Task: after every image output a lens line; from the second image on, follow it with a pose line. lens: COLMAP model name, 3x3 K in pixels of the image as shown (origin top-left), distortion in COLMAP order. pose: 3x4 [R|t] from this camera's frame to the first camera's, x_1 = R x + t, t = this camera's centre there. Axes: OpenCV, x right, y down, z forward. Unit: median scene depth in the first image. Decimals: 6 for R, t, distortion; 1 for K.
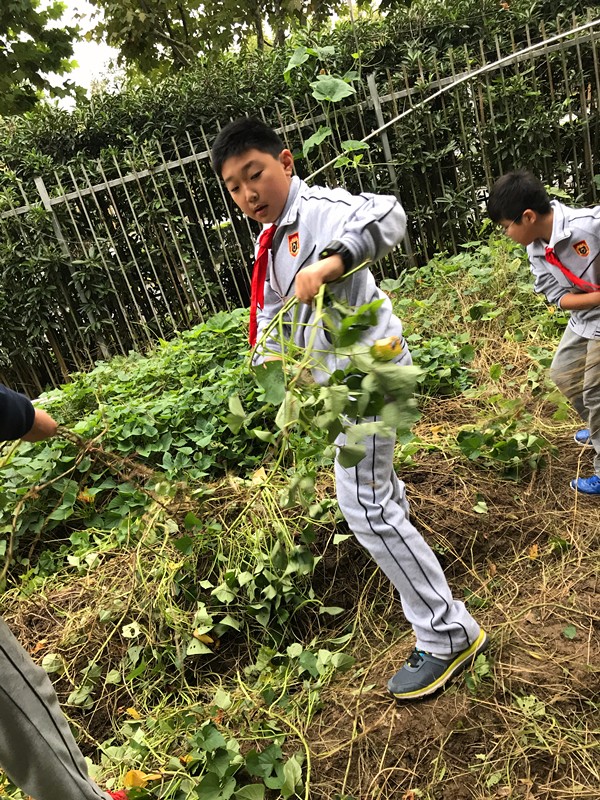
lens RADIAL K [[651.1, 0, 302.6], [0, 651.1, 394.4], [0, 0, 1]] dist [-0.007813, 0.004760]
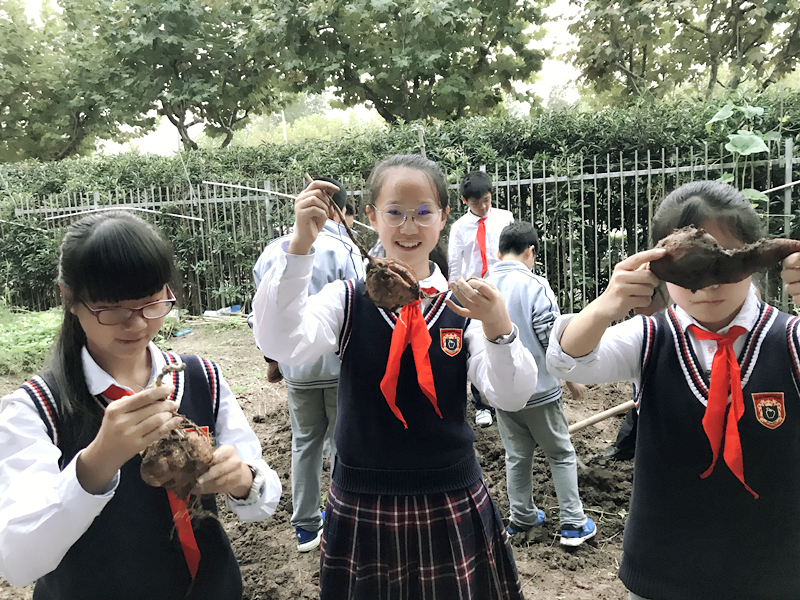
lens RADIAL K [[651.1, 0, 400.4], [0, 651.1, 300.3], [0, 0, 1]] dist [-0.007813, 0.004760]
pose [[0.866011, 0.282779, -0.412385, 0.061857], [-0.334497, 0.940645, -0.057431, 0.050453], [0.371667, 0.187678, 0.909198, -0.189579]]
